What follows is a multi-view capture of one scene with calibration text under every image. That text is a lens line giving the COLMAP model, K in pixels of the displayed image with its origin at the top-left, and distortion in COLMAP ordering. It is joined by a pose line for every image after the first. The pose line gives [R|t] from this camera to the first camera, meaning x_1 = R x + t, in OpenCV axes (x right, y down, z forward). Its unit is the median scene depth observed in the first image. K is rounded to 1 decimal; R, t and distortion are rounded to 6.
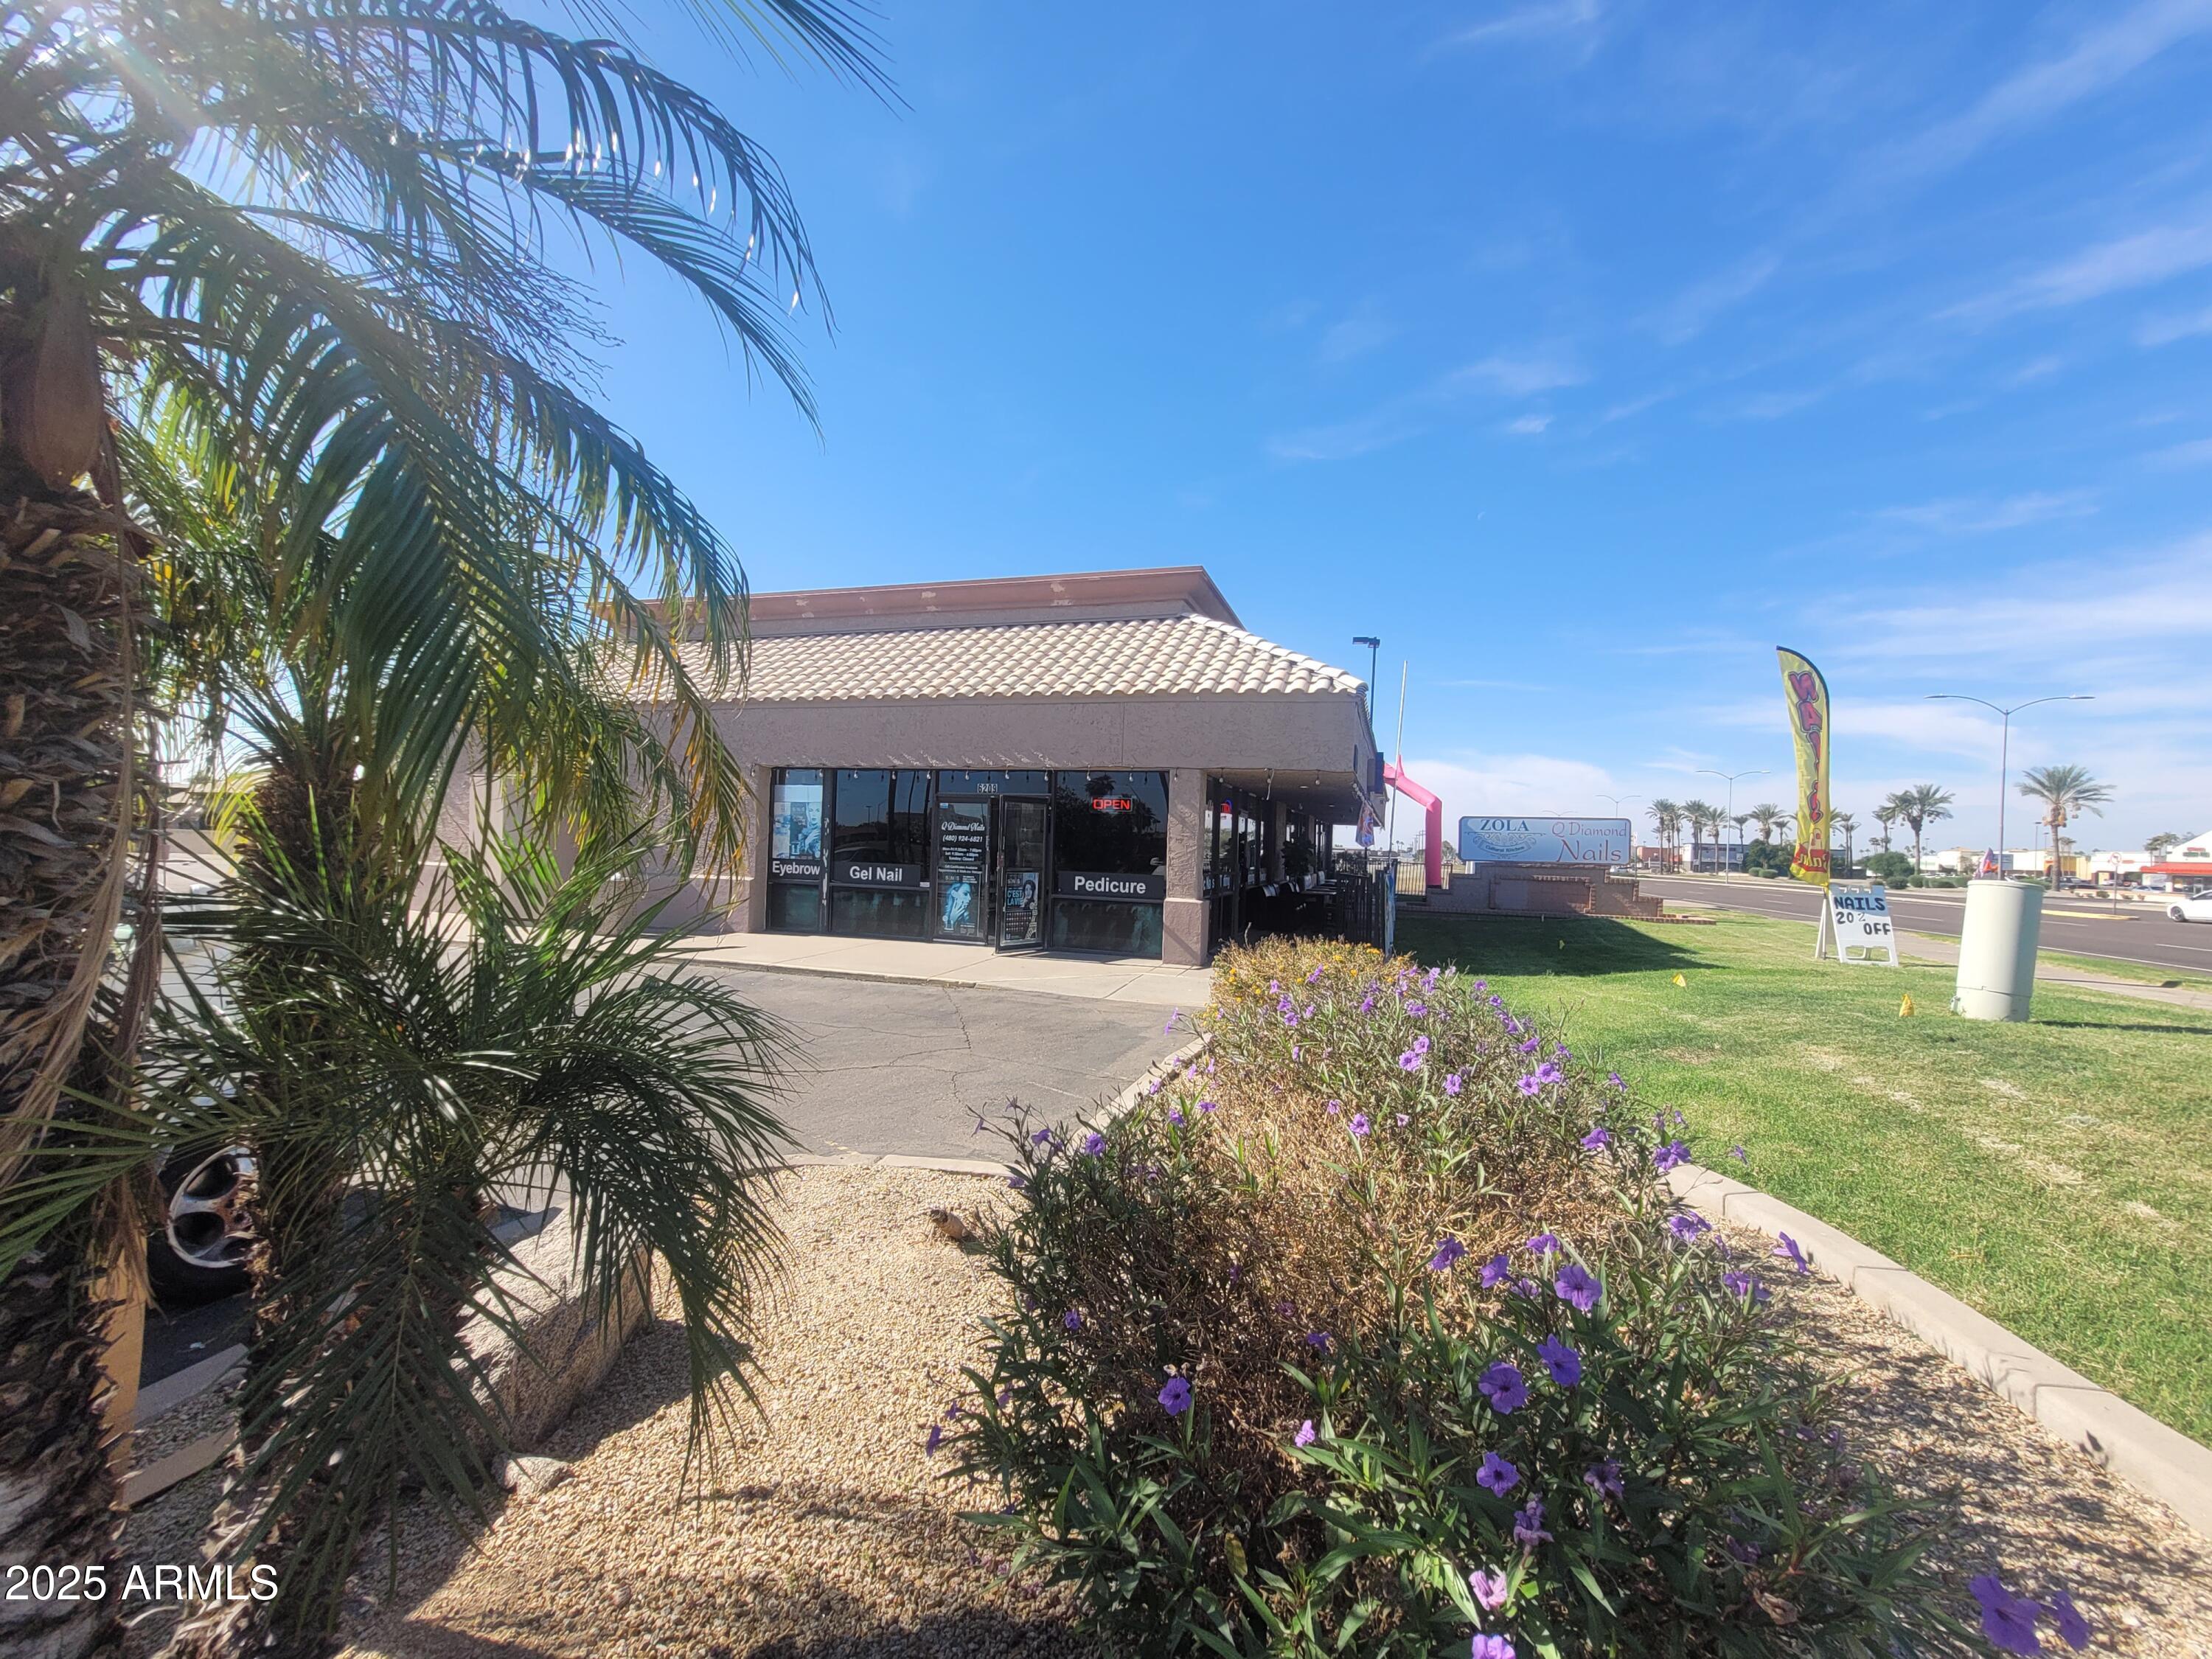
lens RADIAL K [[904.8, 0, 1112.5], [0, 904.8, 843.7], [0, 0, 1]] dist [-0.000630, -0.000890]
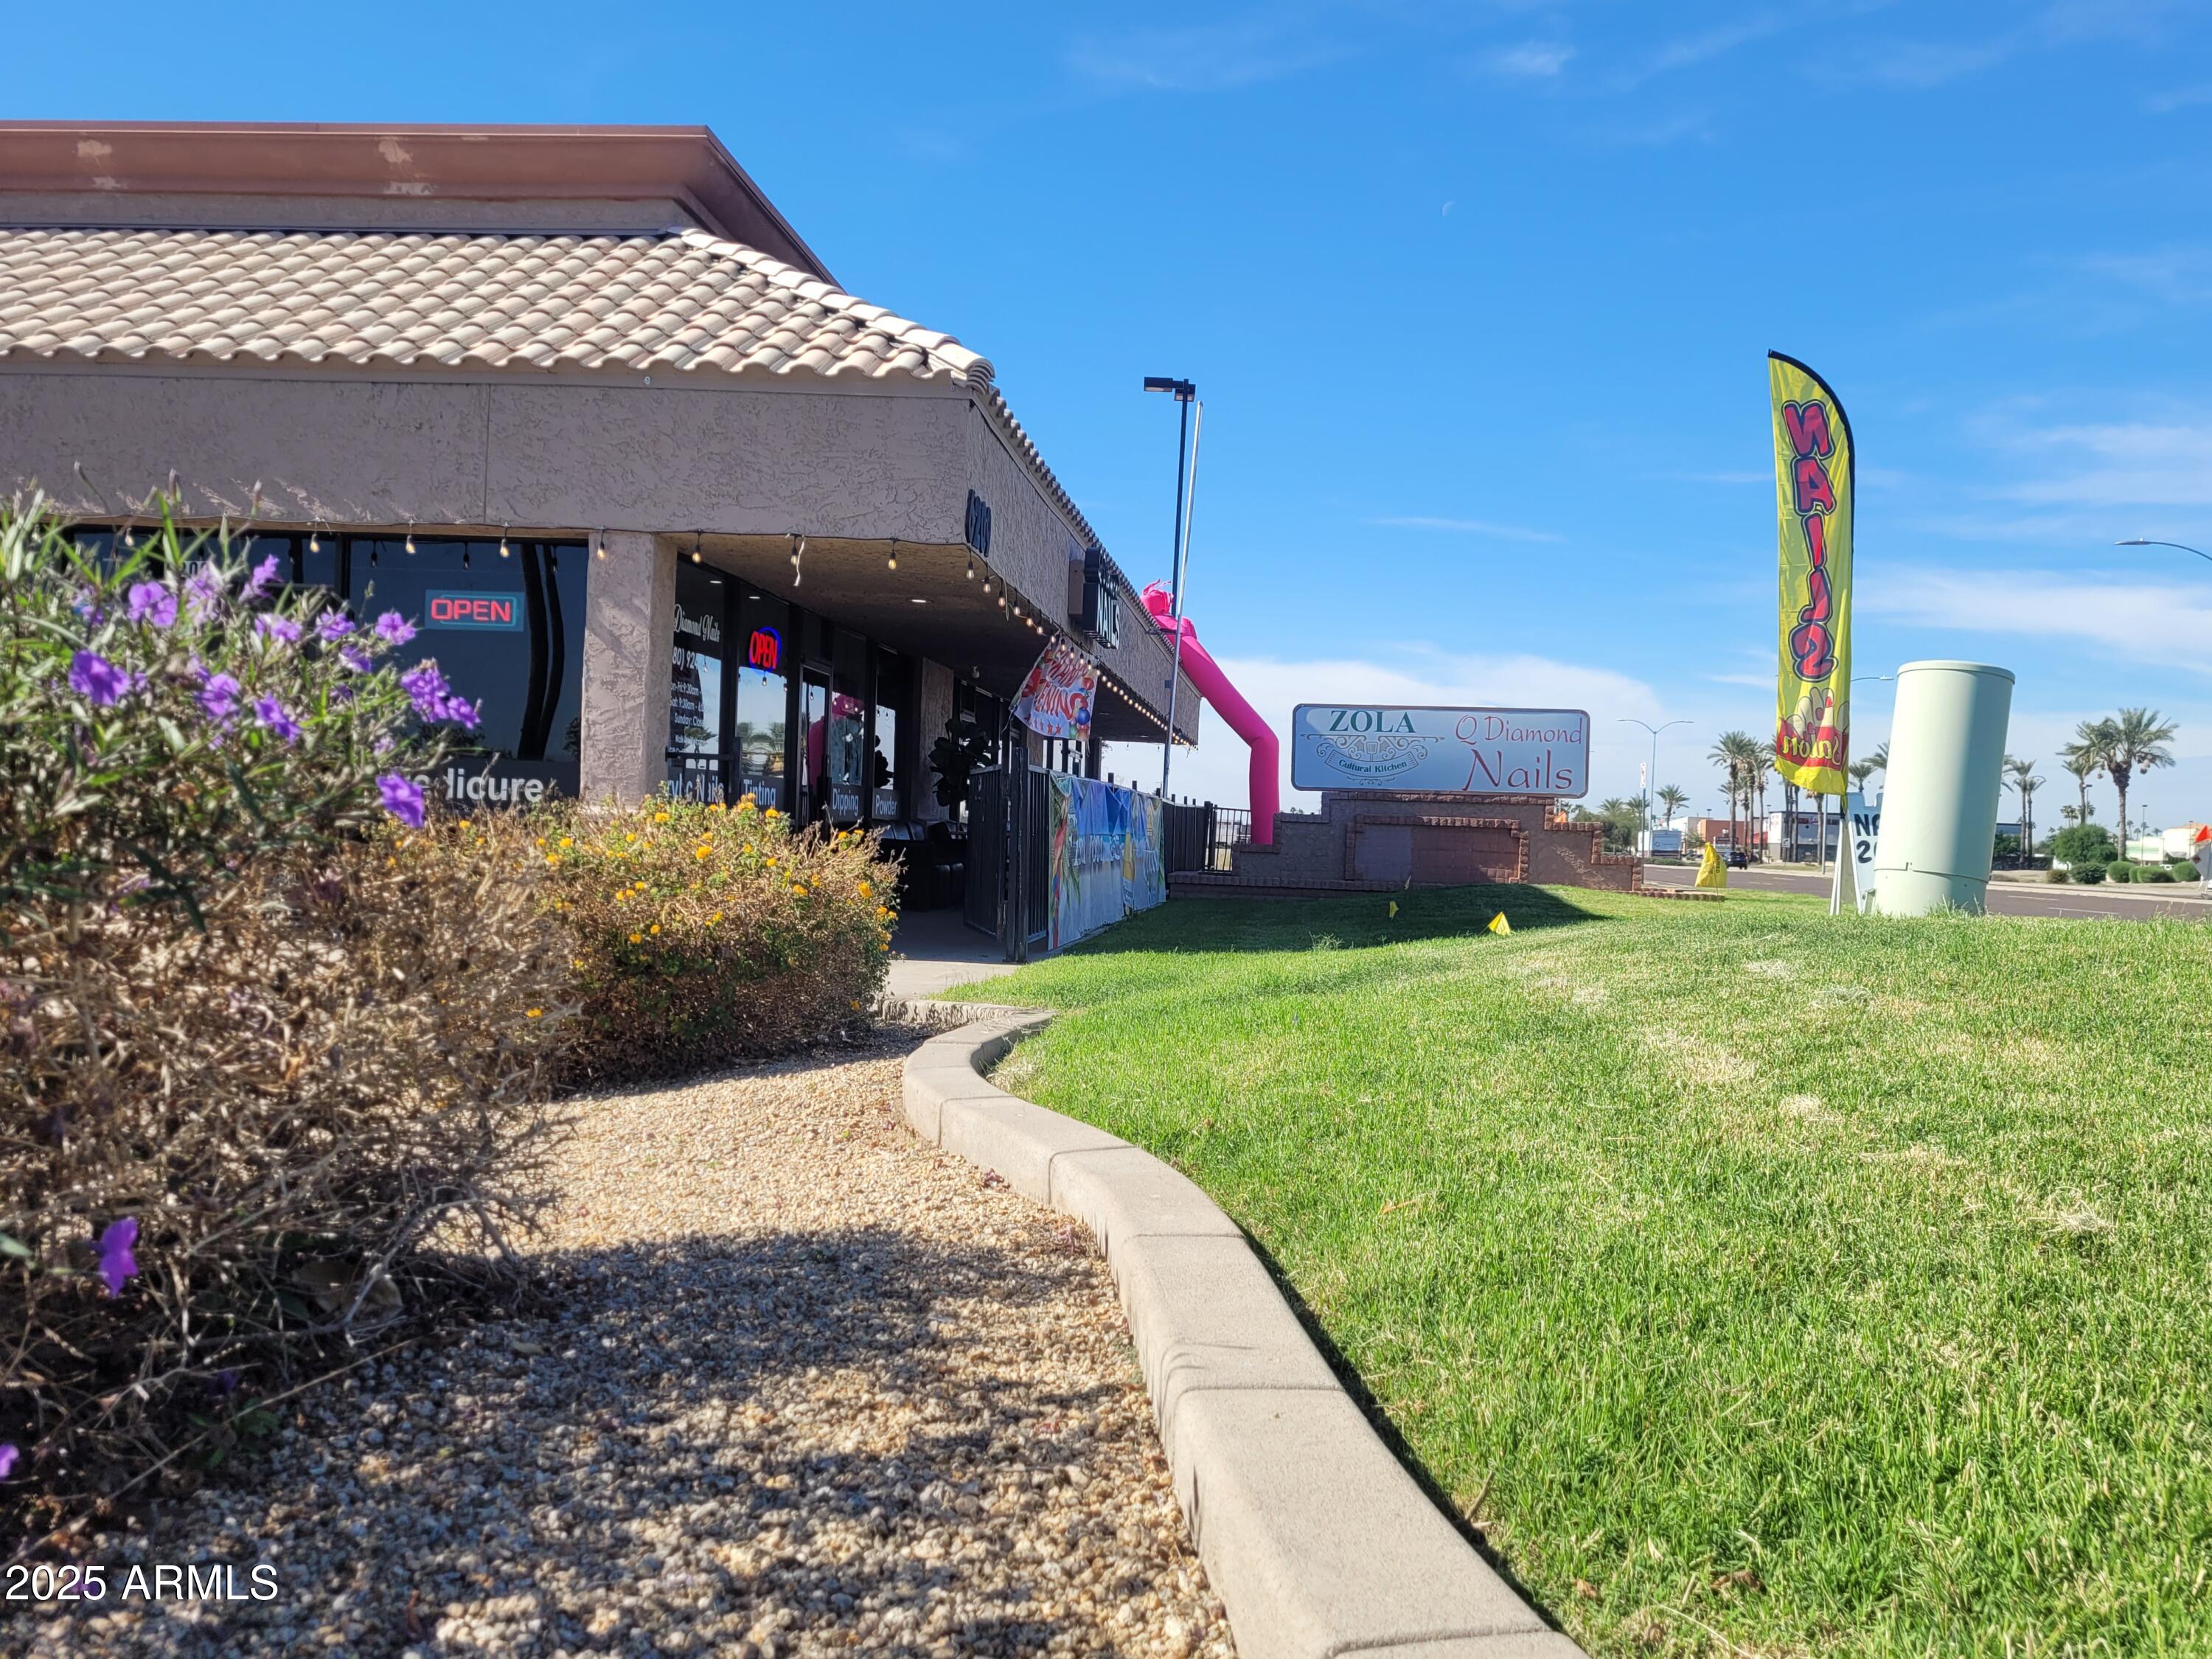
lens RADIAL K [[1762.3, 0, 1138.3], [0, 1762.3, 826.4], [0, 0, 1]] dist [0.025738, -0.009030]
pose [[0.976451, 0.004521, 0.215694, 0.095680], [-0.006490, 0.999943, 0.008424, 0.040083], [-0.215643, -0.009626, 0.976425, 0.030819]]
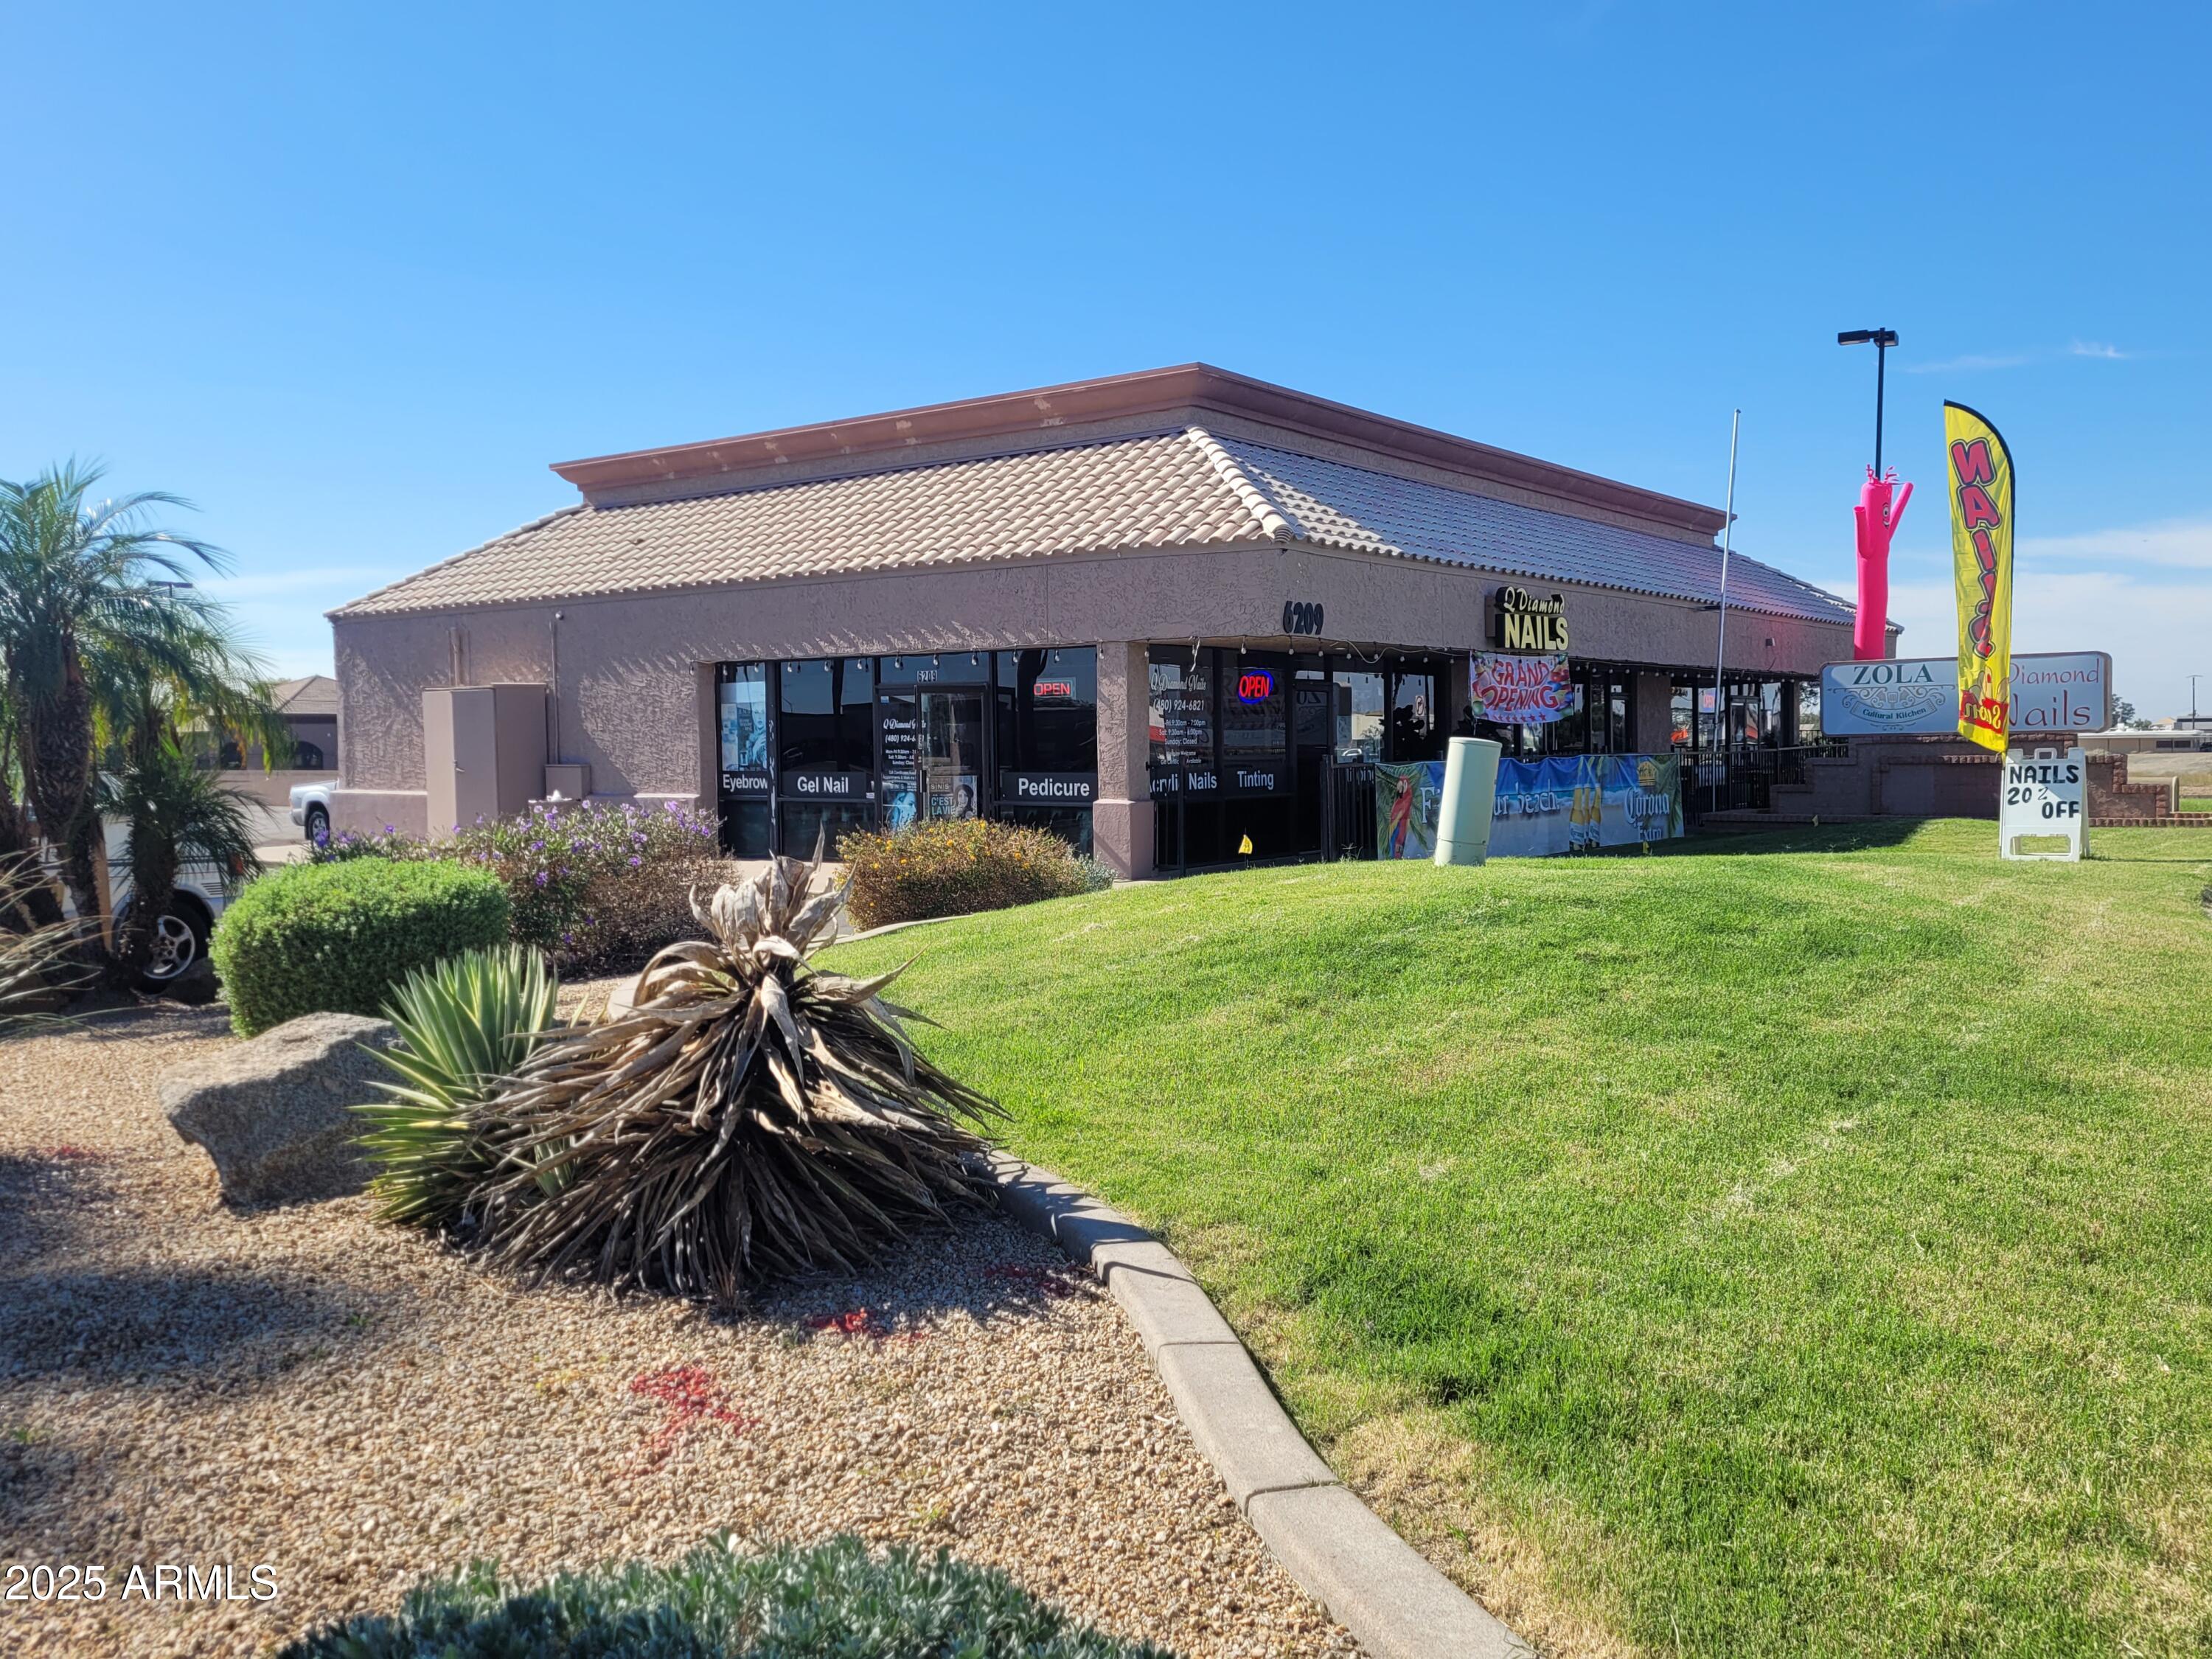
lens RADIAL K [[1753.8, 0, 1106.0], [0, 1753.8, 829.5], [0, 0, 1]] dist [0.043896, -0.003778]
pose [[0.944858, -0.027236, -0.326346, 0.388923], [0.042930, 0.998237, 0.040983, 0.014560], [0.324654, -0.052733, 0.944362, -0.339140]]
